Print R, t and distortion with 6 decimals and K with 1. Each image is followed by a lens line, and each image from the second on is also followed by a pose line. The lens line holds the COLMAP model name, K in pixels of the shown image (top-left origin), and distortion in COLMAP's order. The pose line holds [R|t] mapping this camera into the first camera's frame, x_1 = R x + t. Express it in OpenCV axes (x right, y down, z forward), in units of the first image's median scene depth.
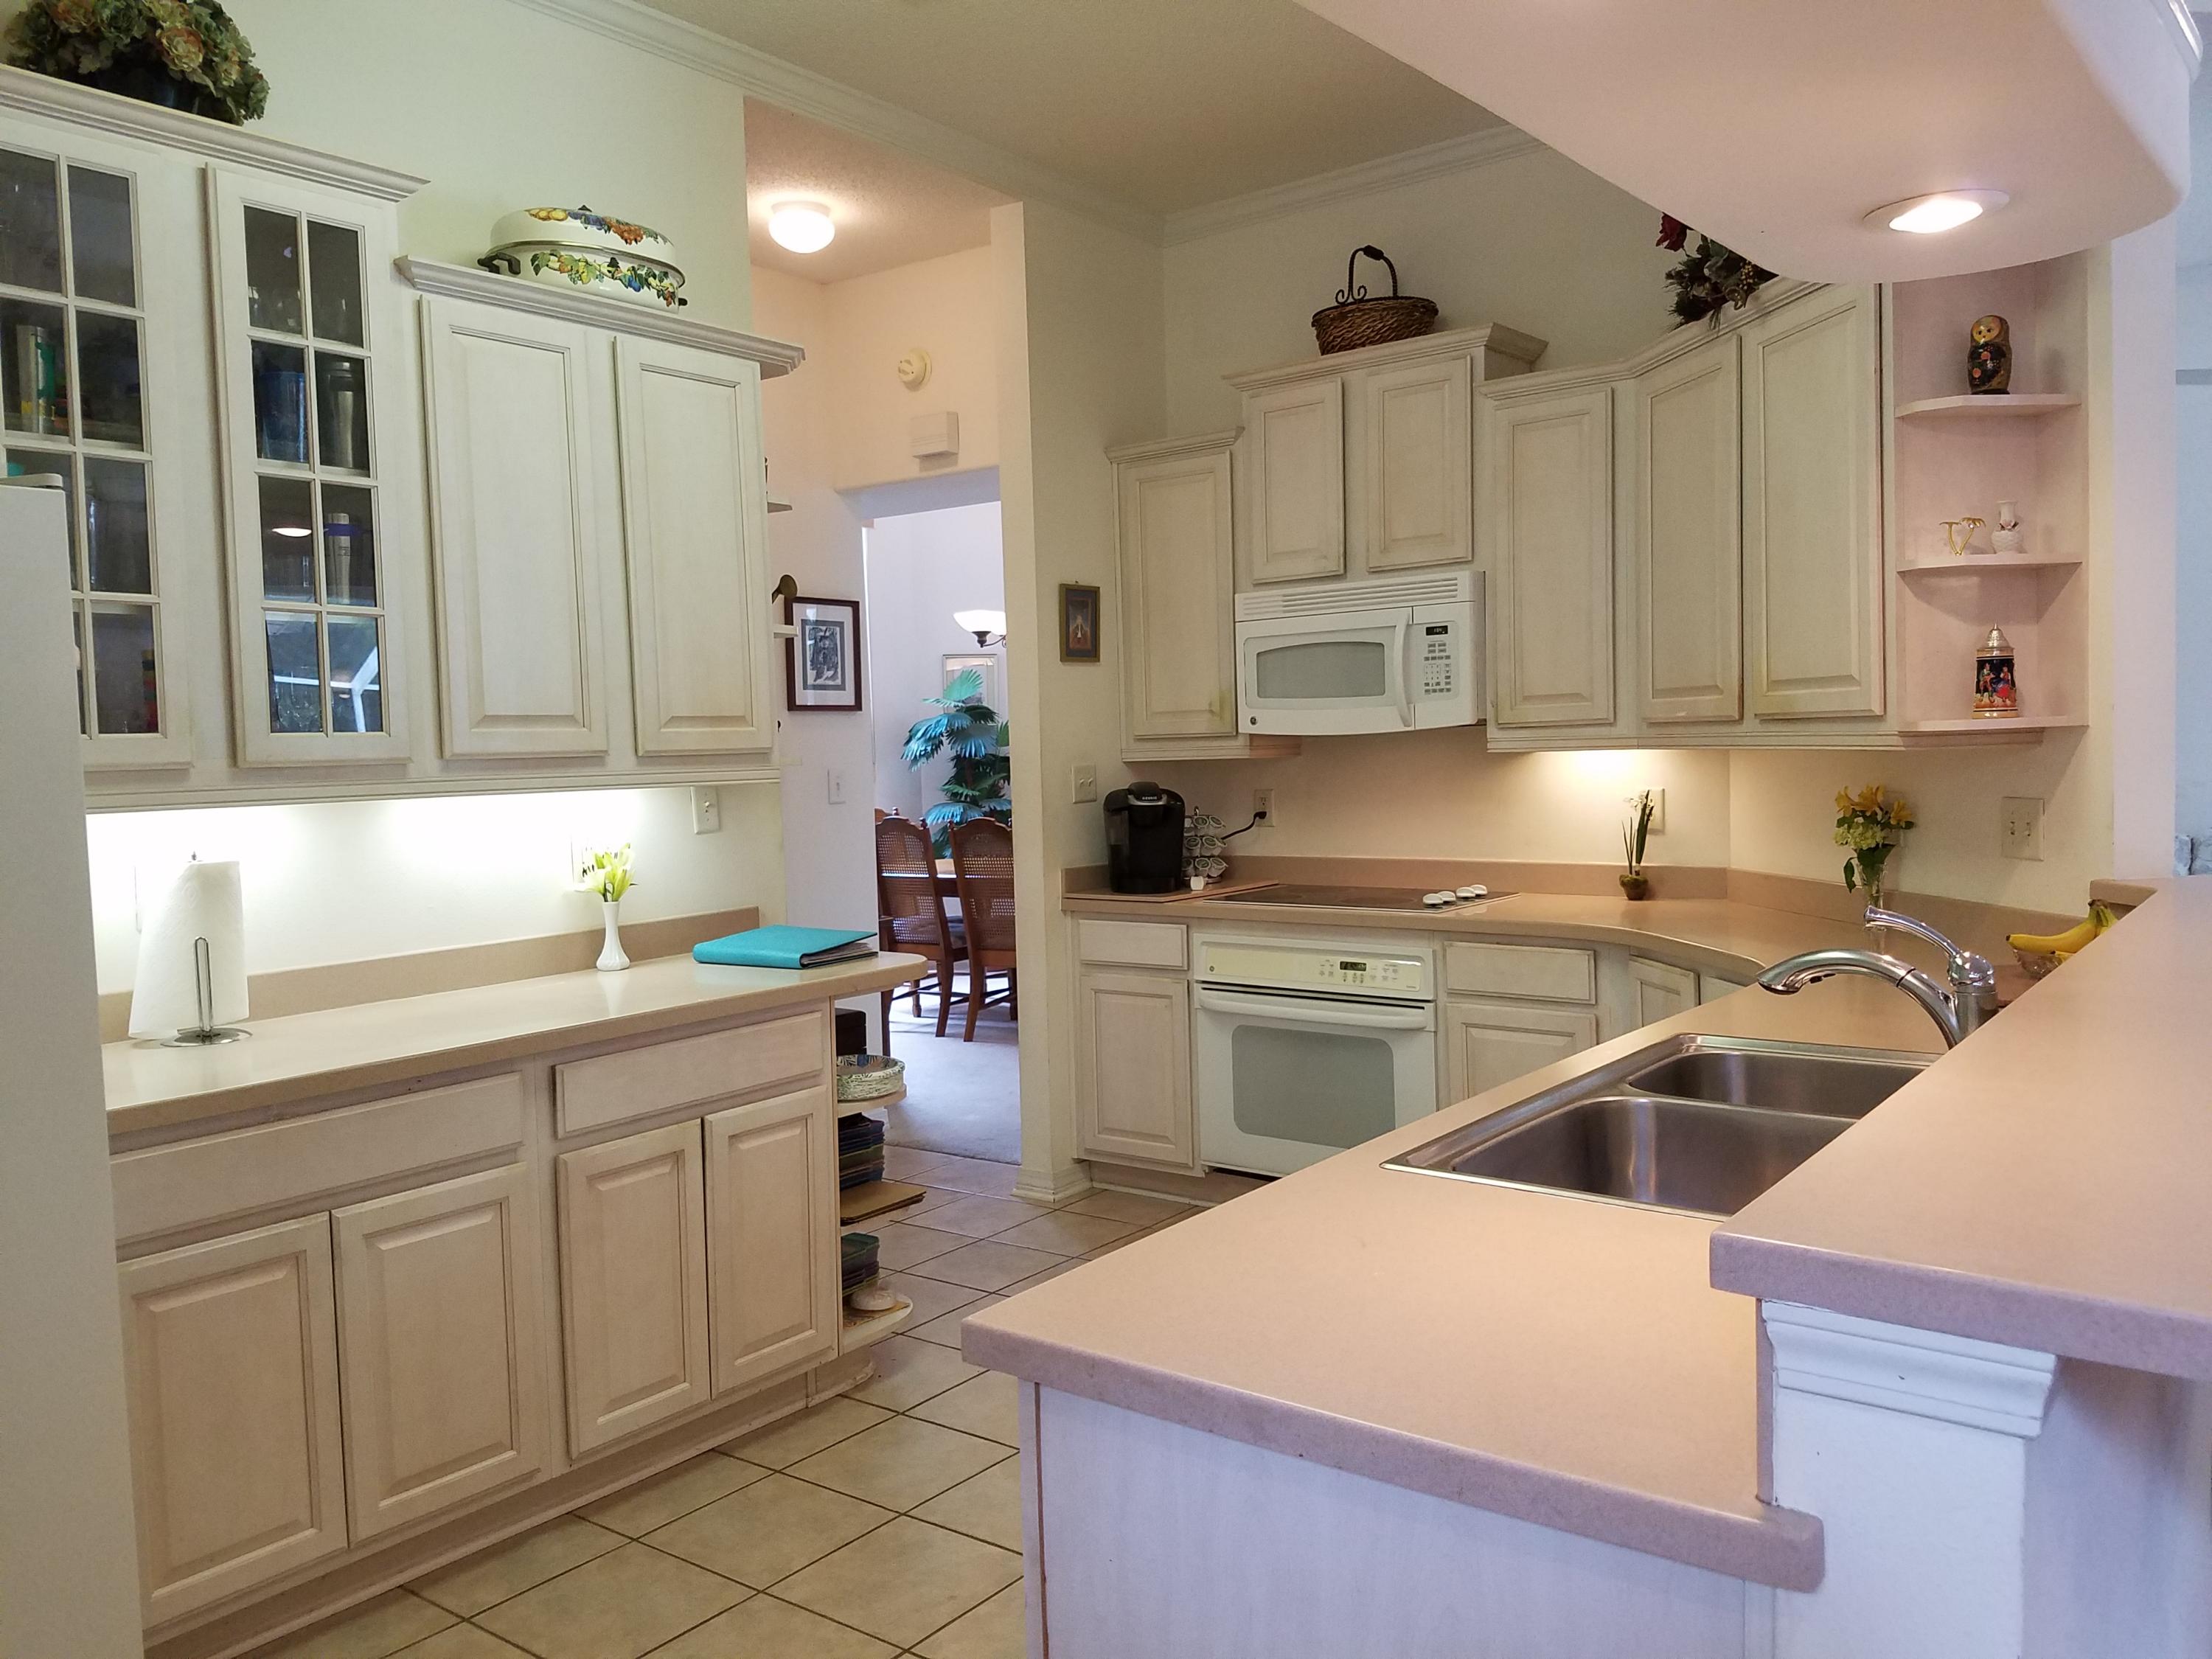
lens RADIAL K [[1685.2, 0, 1135.5], [0, 1685.2, 820.6], [0, 0, 1]] dist [0.246730, -0.465319]
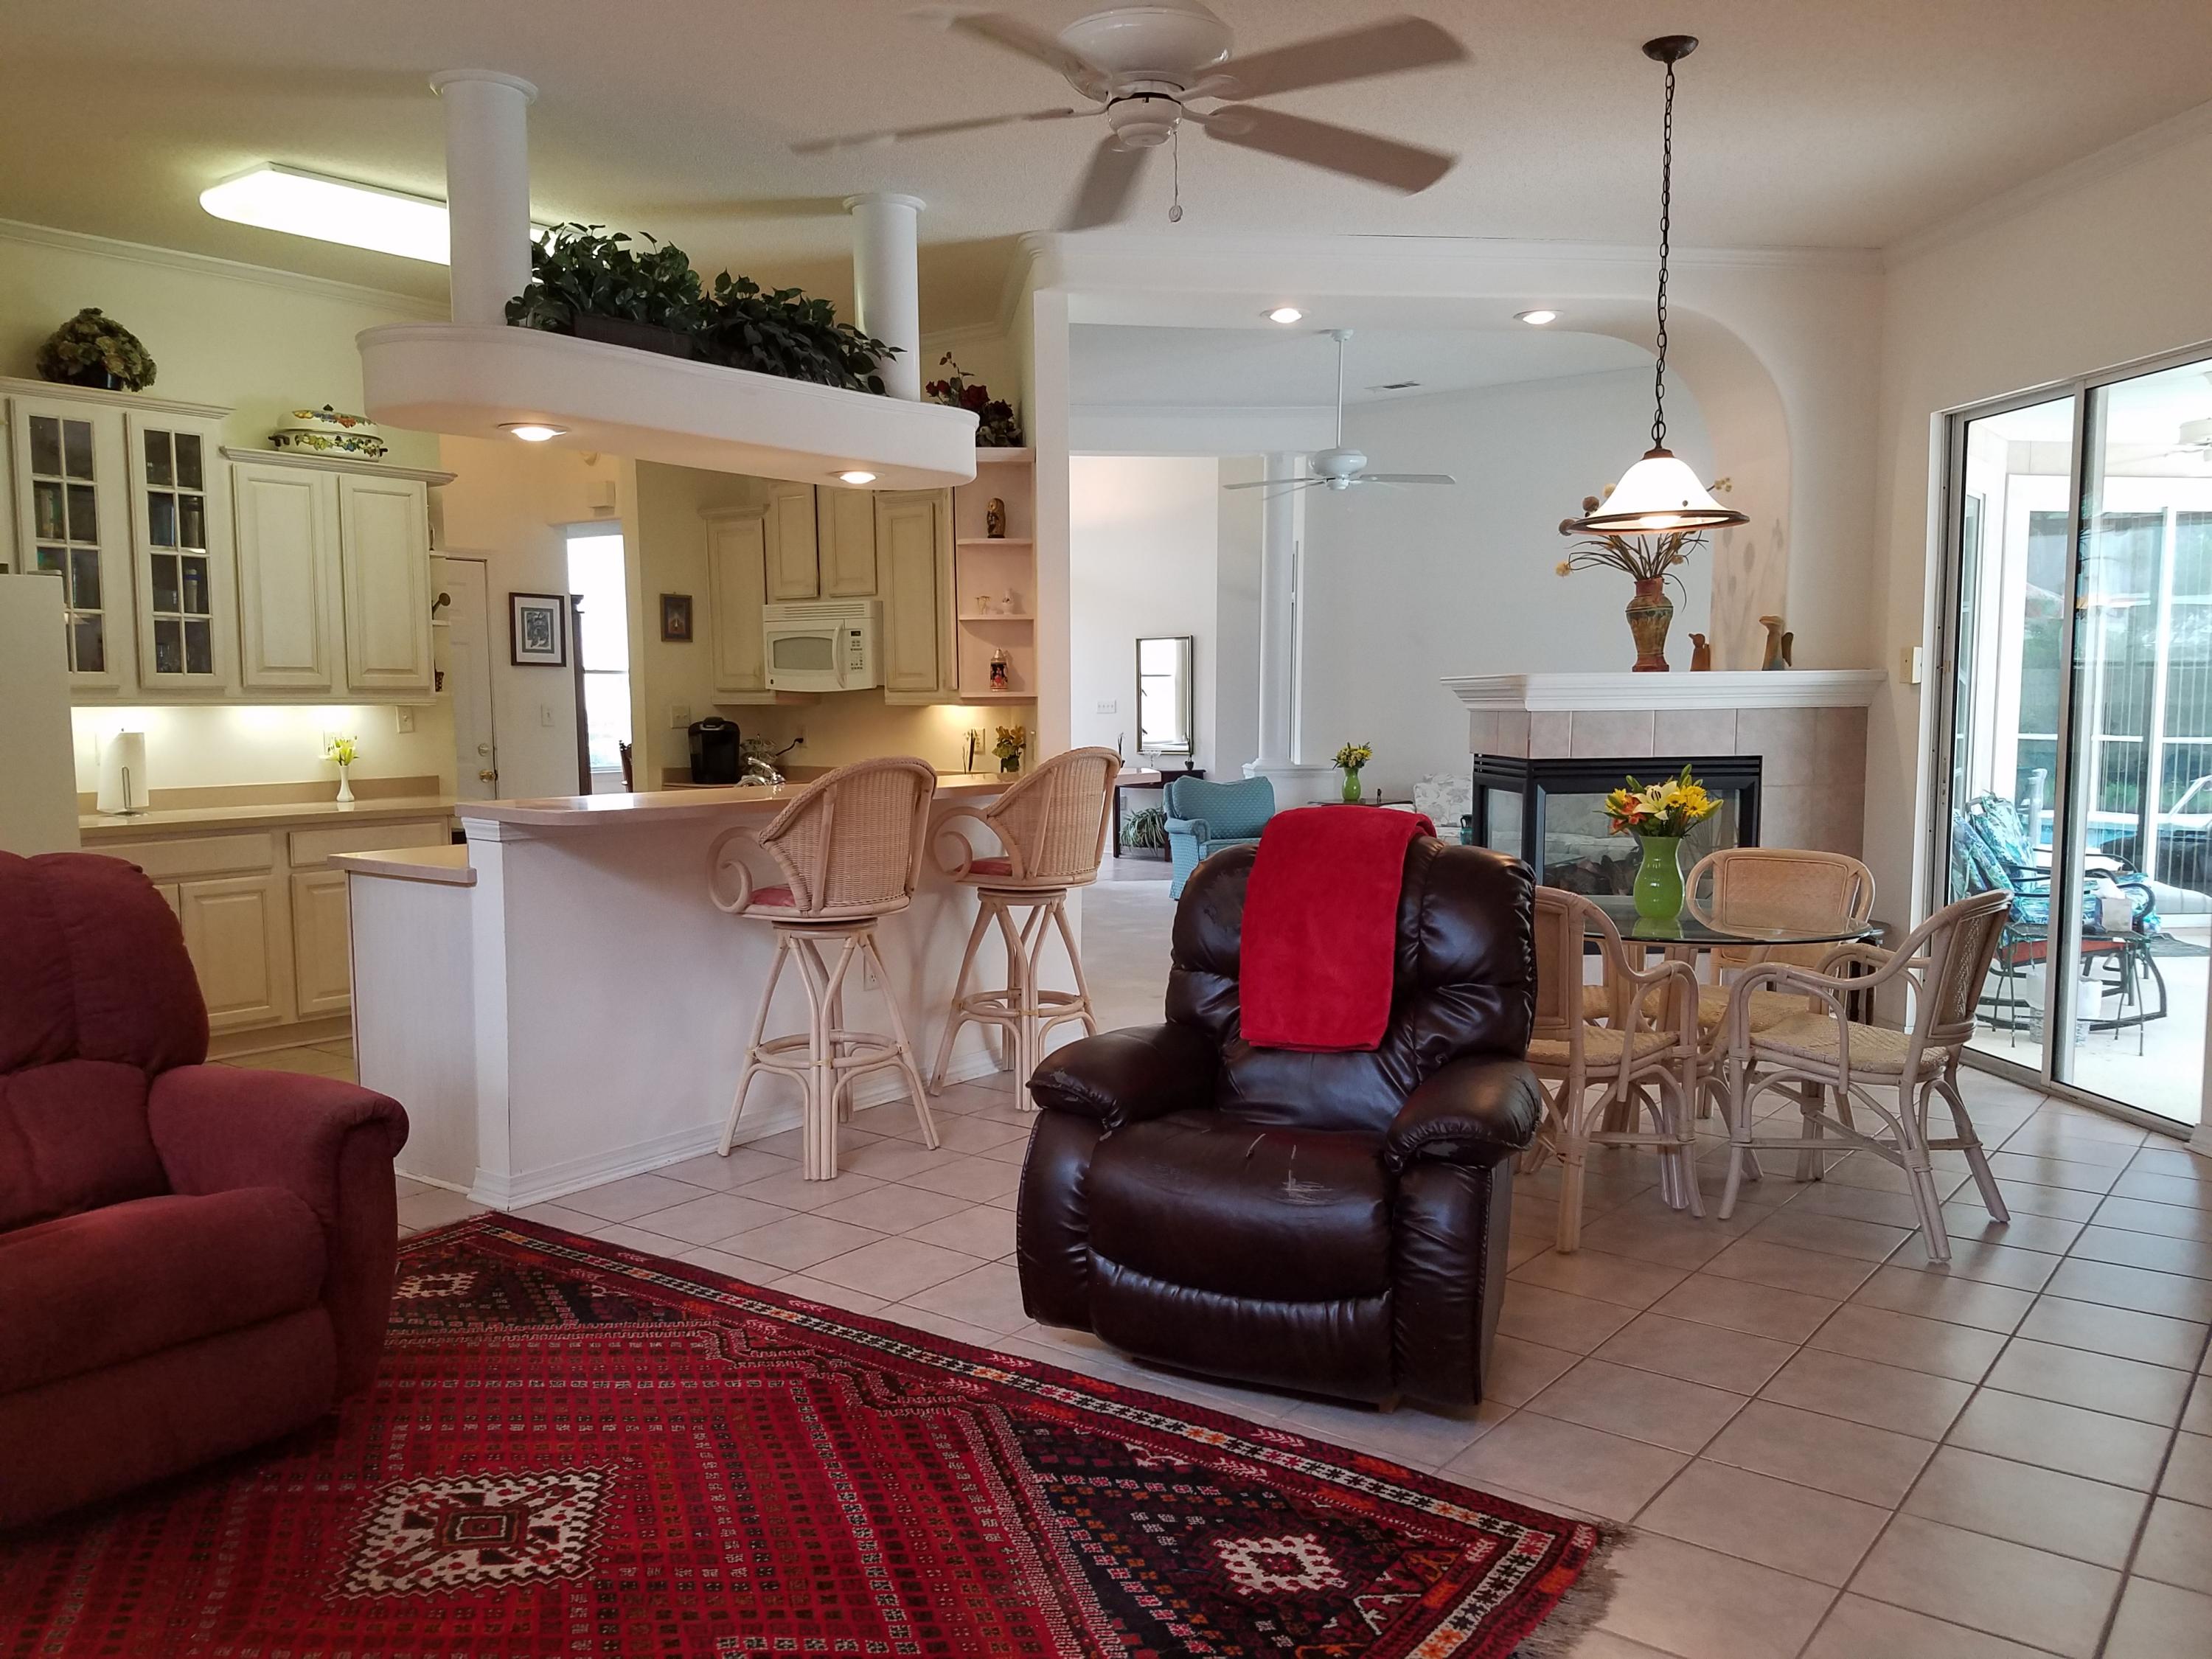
lens RADIAL K [[1712.5, 0, 1099.6], [0, 1712.5, 857.2], [0, 0, 1]] dist [0.186415, -0.298997]
pose [[0.999418, 0.029941, -0.016339, 0.592483], [-0.029177, 0.998555, 0.045138, 0.038198], [0.017667, -0.044635, 0.998847, -0.974801]]
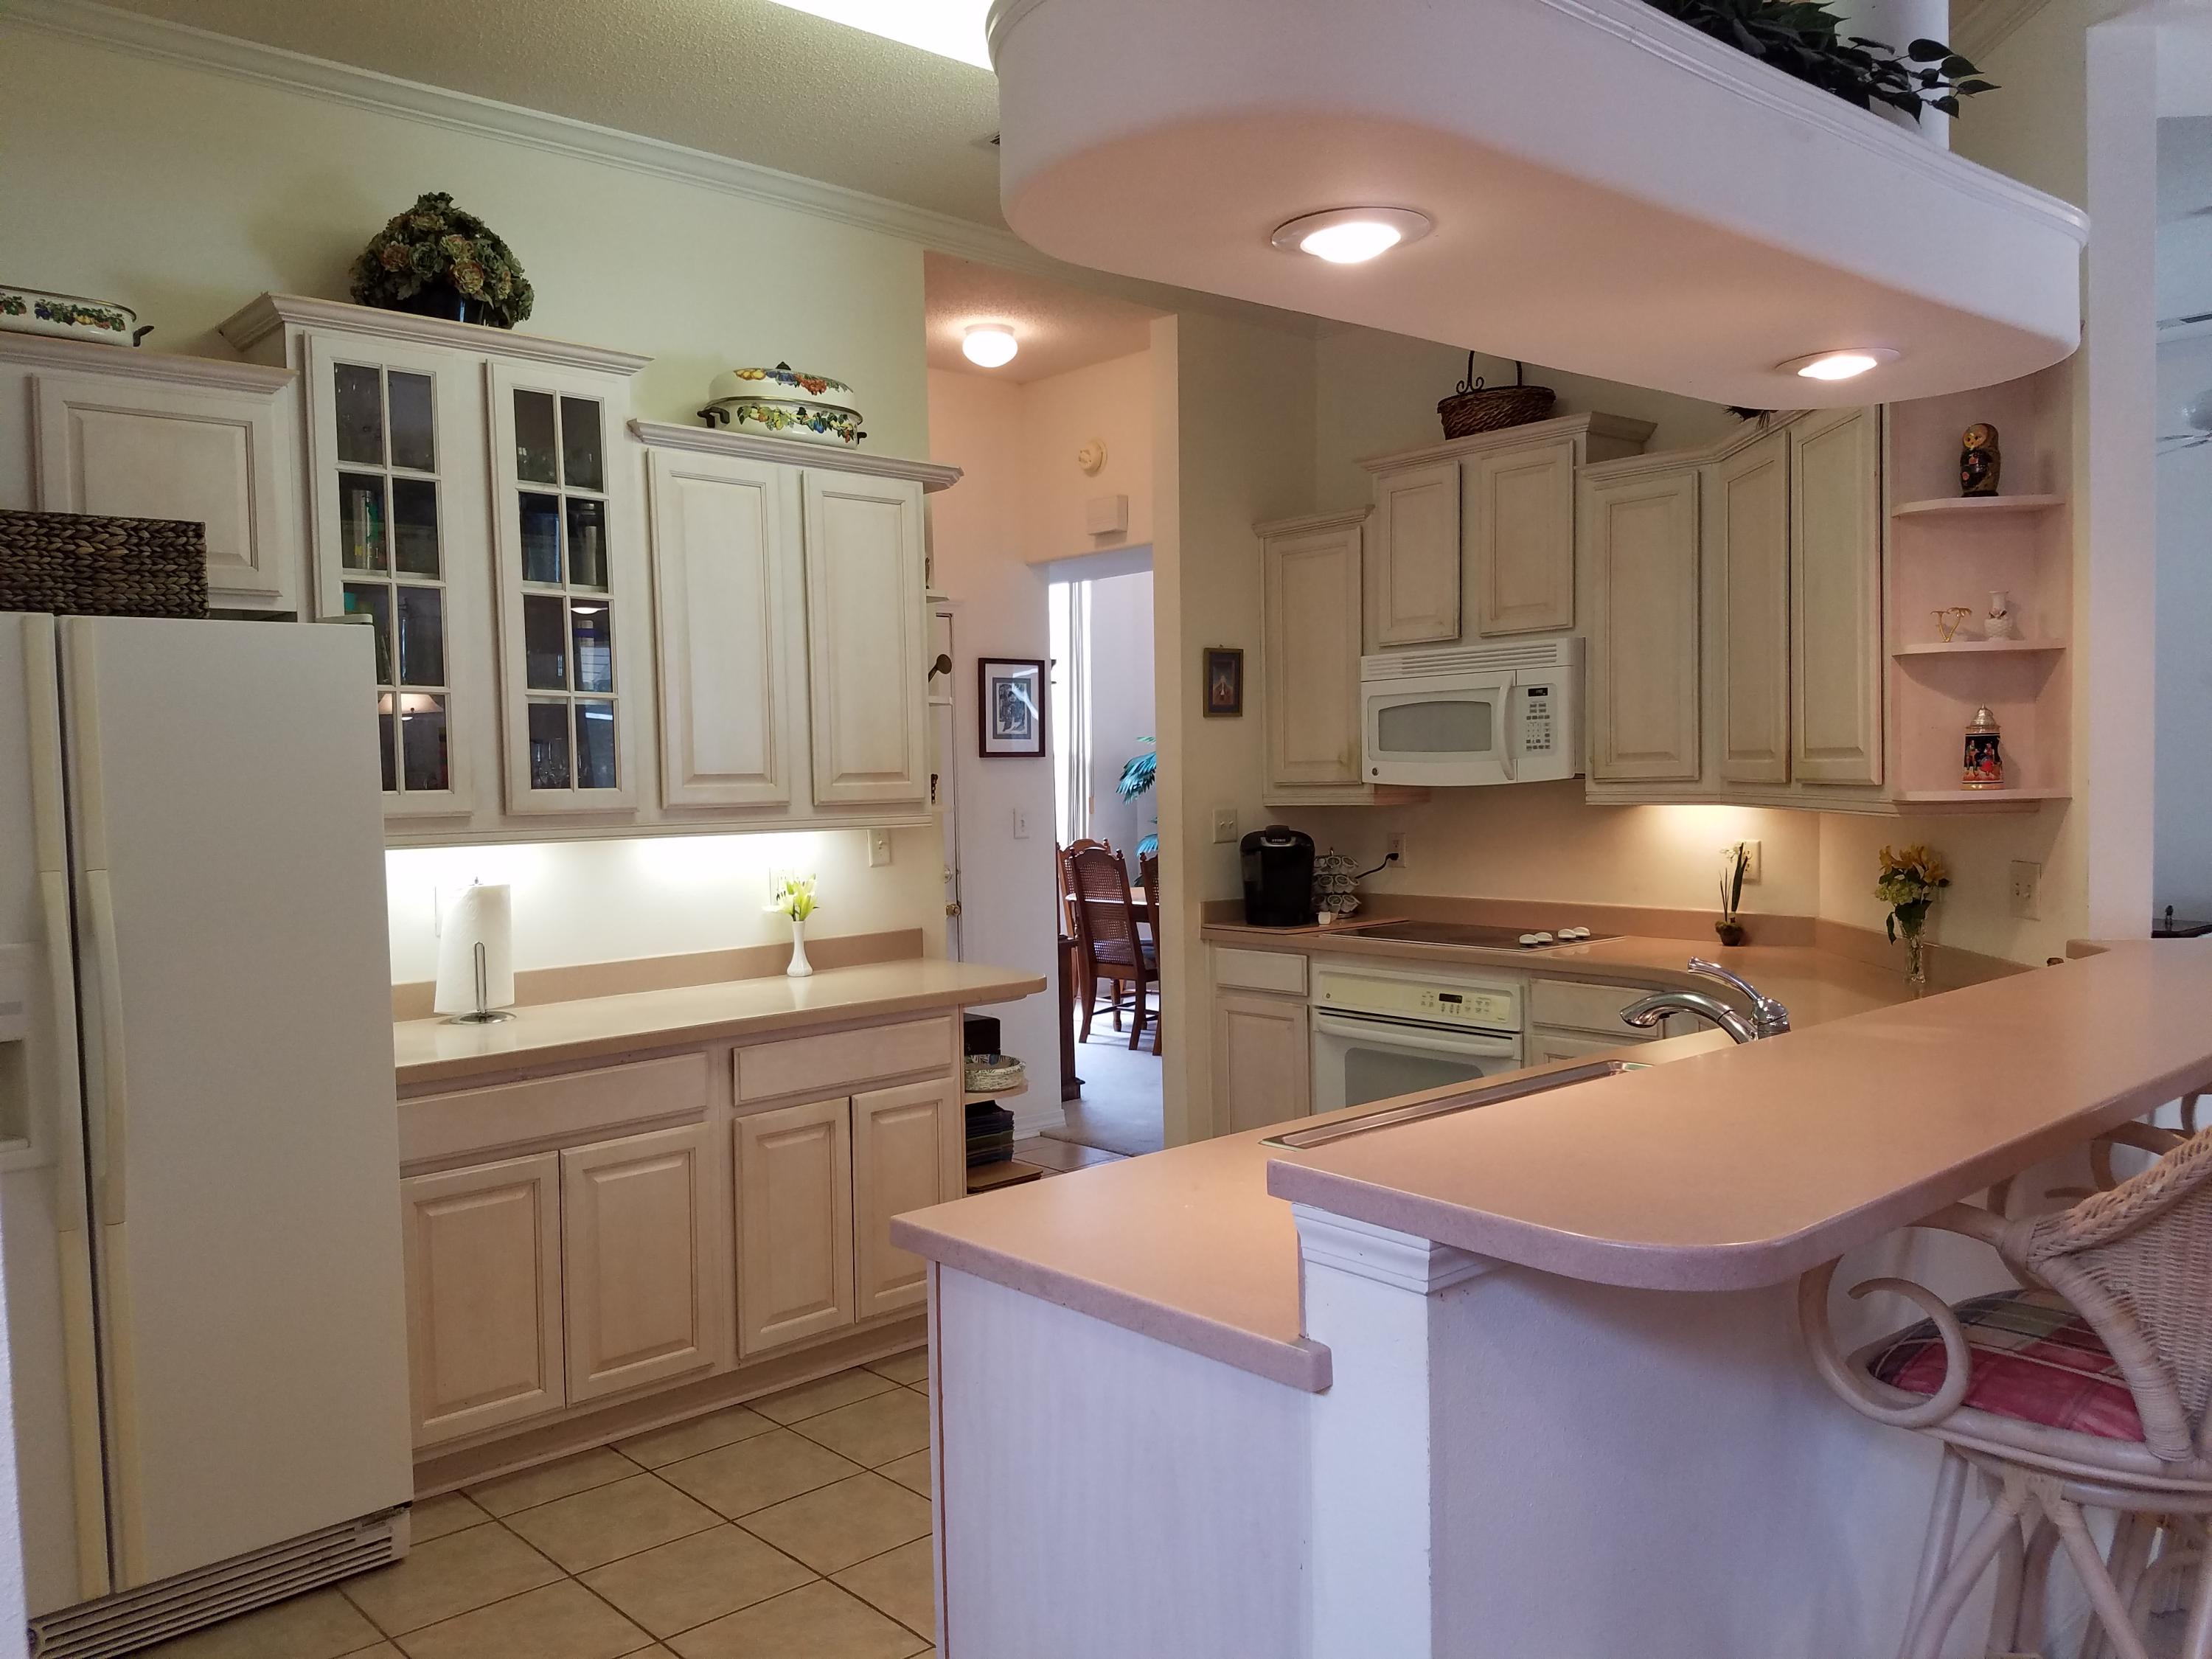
lens RADIAL K [[1690.9, 0, 1093.1], [0, 1690.9, 844.3], [0, 0, 1]] dist [0.248582, -0.419764]
pose [[0.981636, 0.018243, -0.189890, 0.141350], [-0.018129, 0.999833, 0.002337, -0.015610], [0.189901, 0.001148, 0.981803, -0.172077]]
